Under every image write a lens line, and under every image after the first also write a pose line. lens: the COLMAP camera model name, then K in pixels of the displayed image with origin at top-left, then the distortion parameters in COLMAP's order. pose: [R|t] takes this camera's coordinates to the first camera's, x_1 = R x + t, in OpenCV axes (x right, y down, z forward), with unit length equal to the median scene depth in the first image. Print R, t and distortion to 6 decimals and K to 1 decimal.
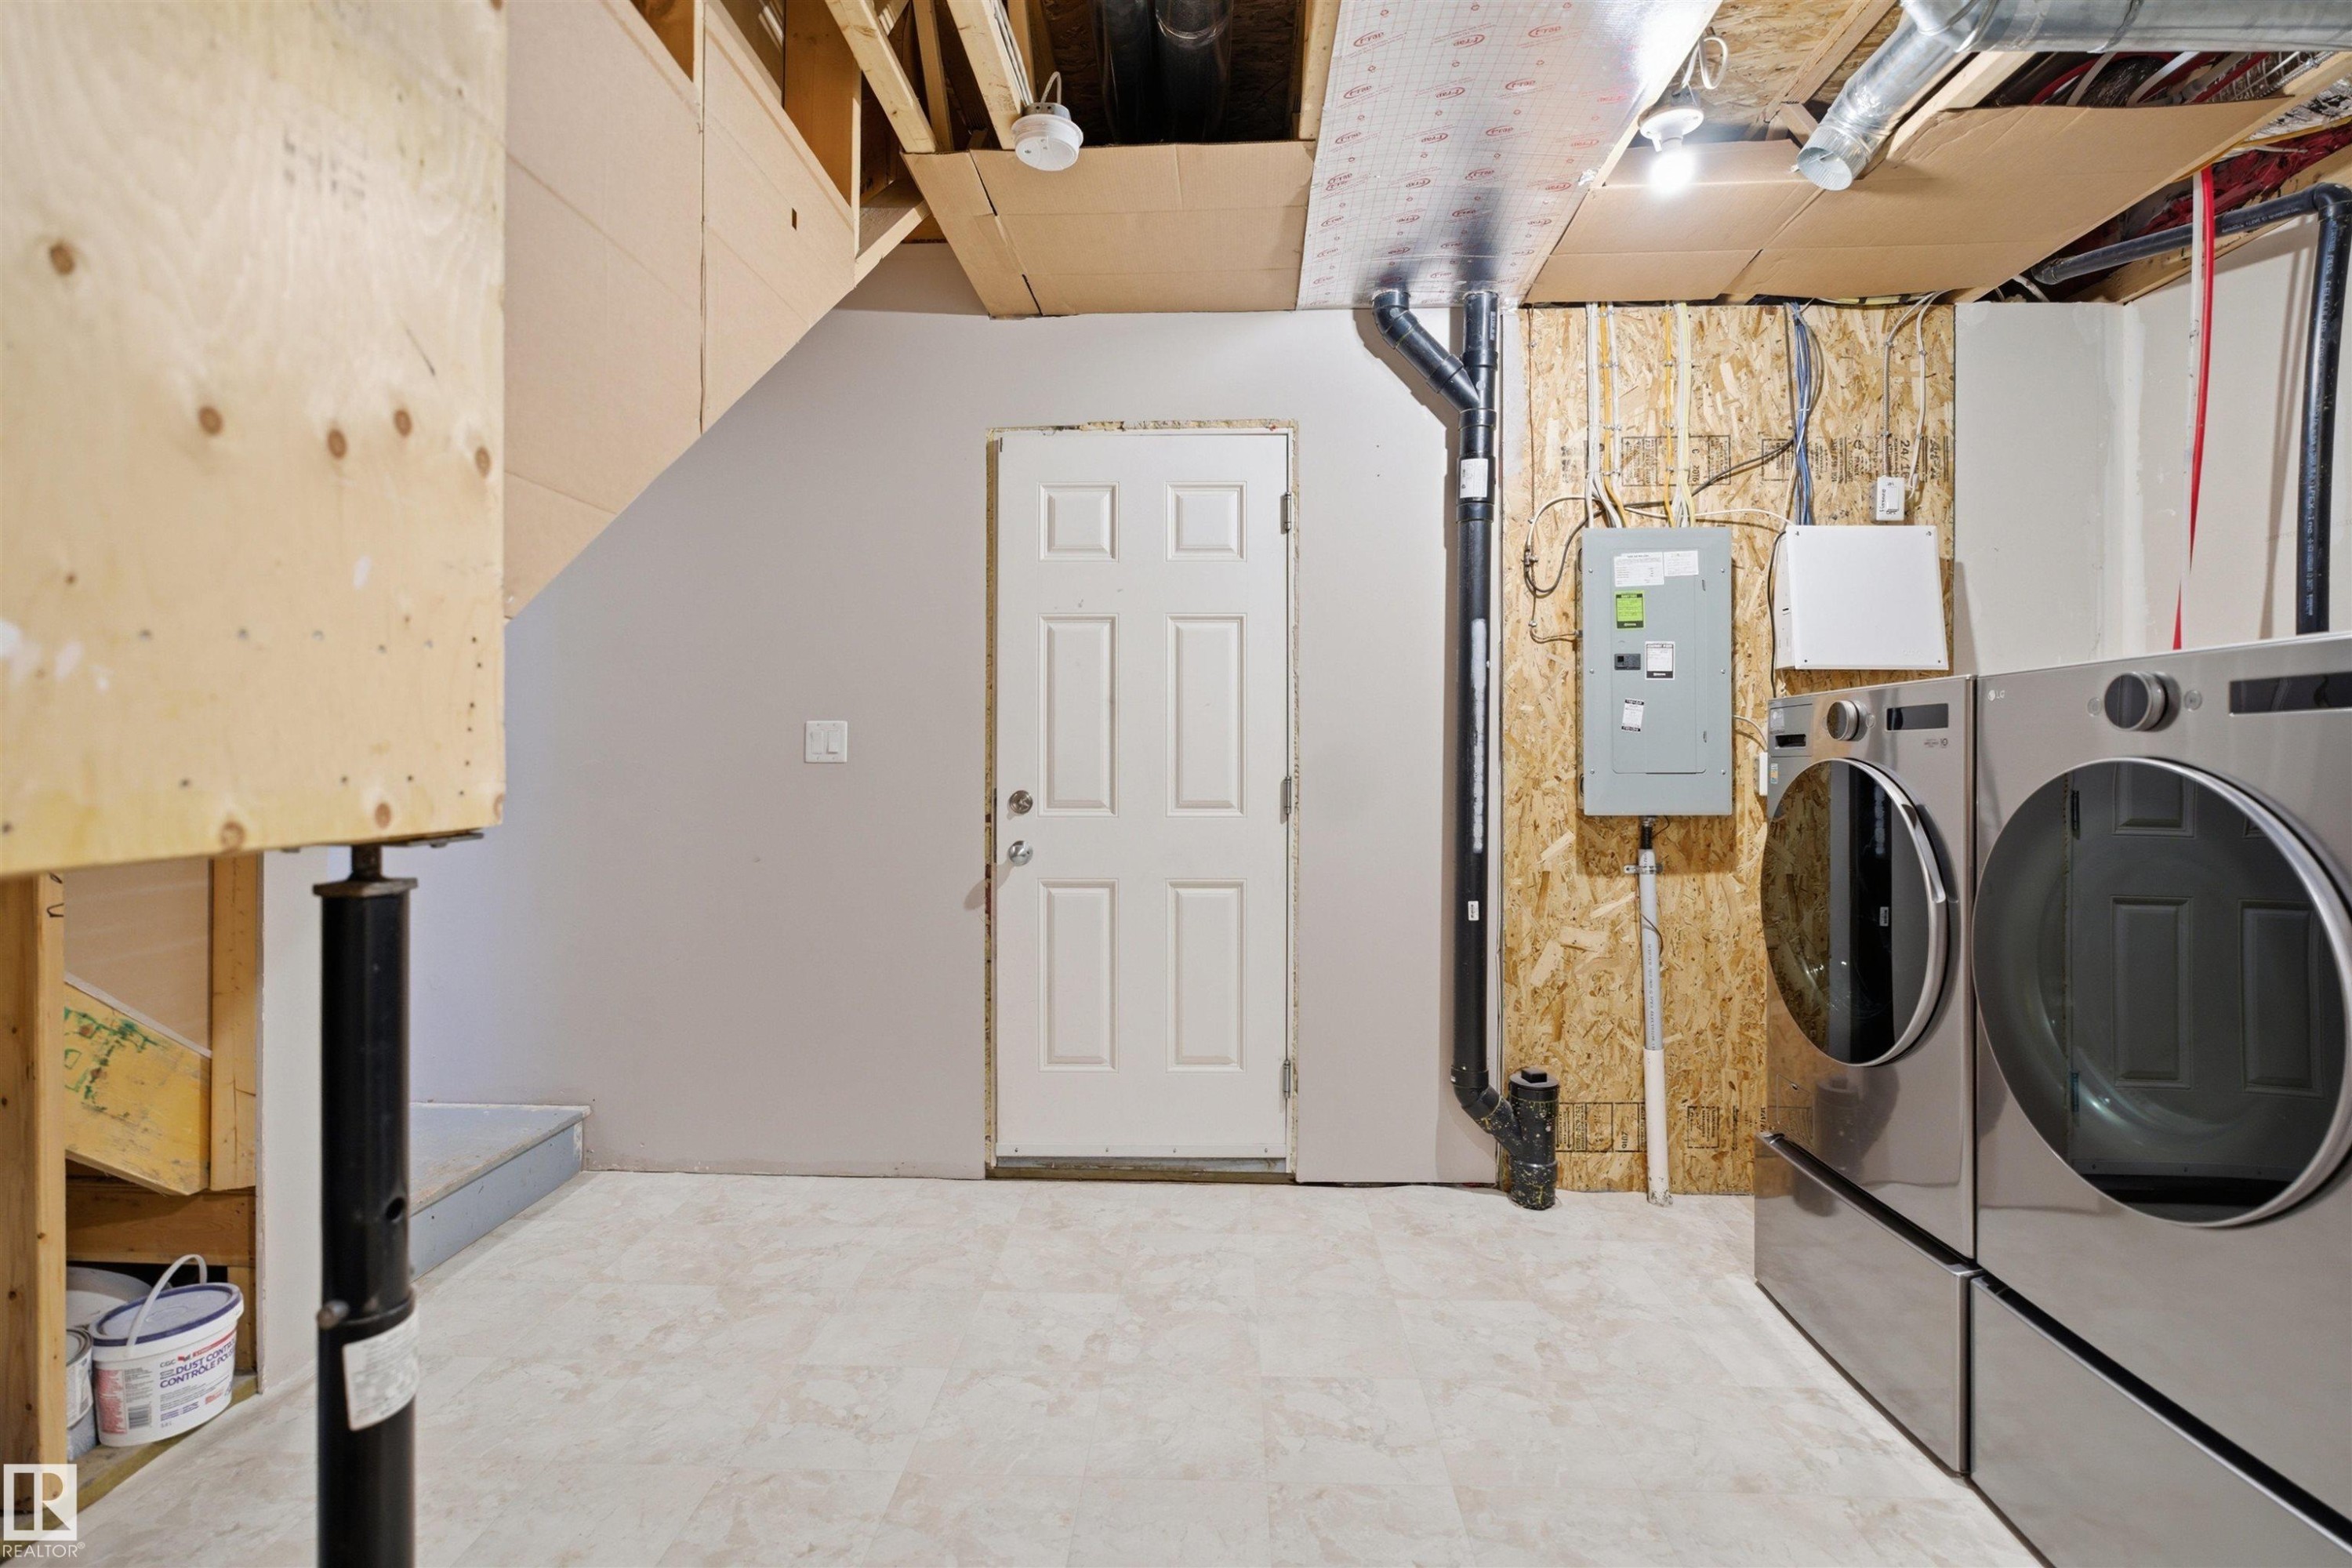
lens RADIAL K [[1084.9, 0, 1176.9], [0, 1084.9, 748.2], [0, 0, 1]] dist [-0.018068, 0.007884]
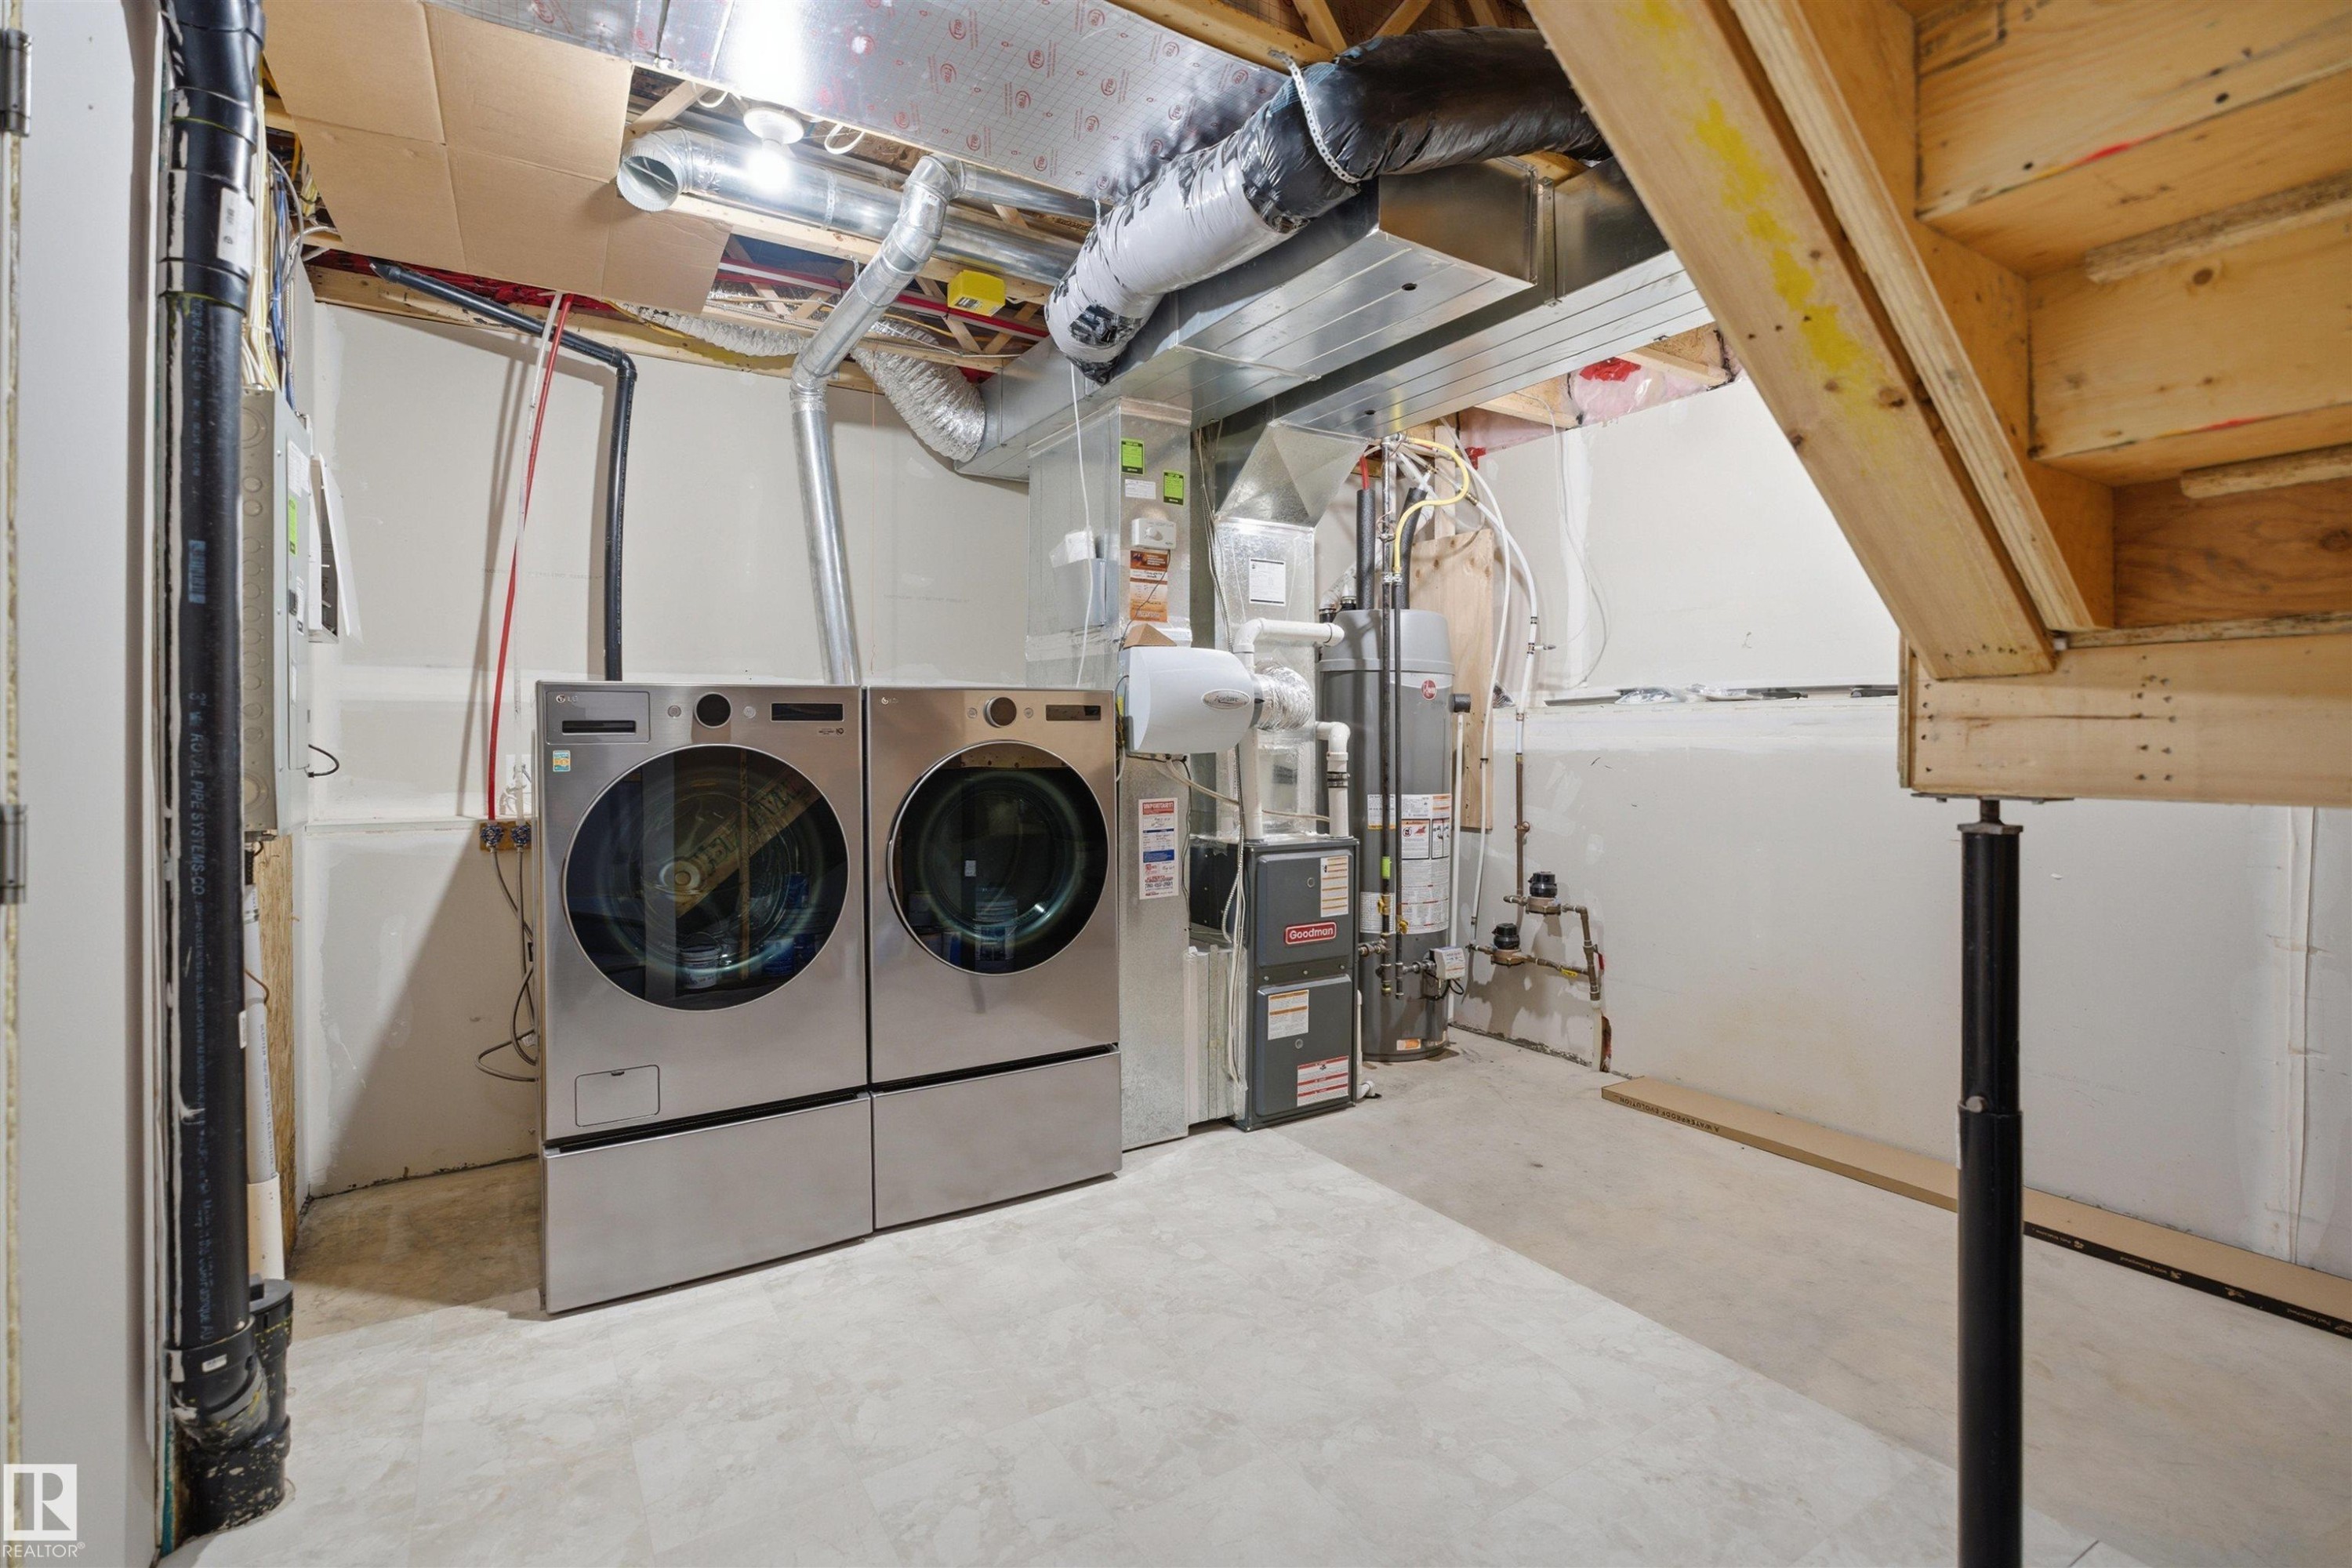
lens RADIAL K [[1084.9, 0, 1176.9], [0, 1084.9, 748.2], [0, 0, 1]] dist [-0.018068, 0.007884]
pose [[-0.573922, -0.002663, 0.818906, -0.673993], [0.001003, 0.999992, 0.003954, 0.010671], [-0.818909, 0.003091, -0.573914, 1.421055]]
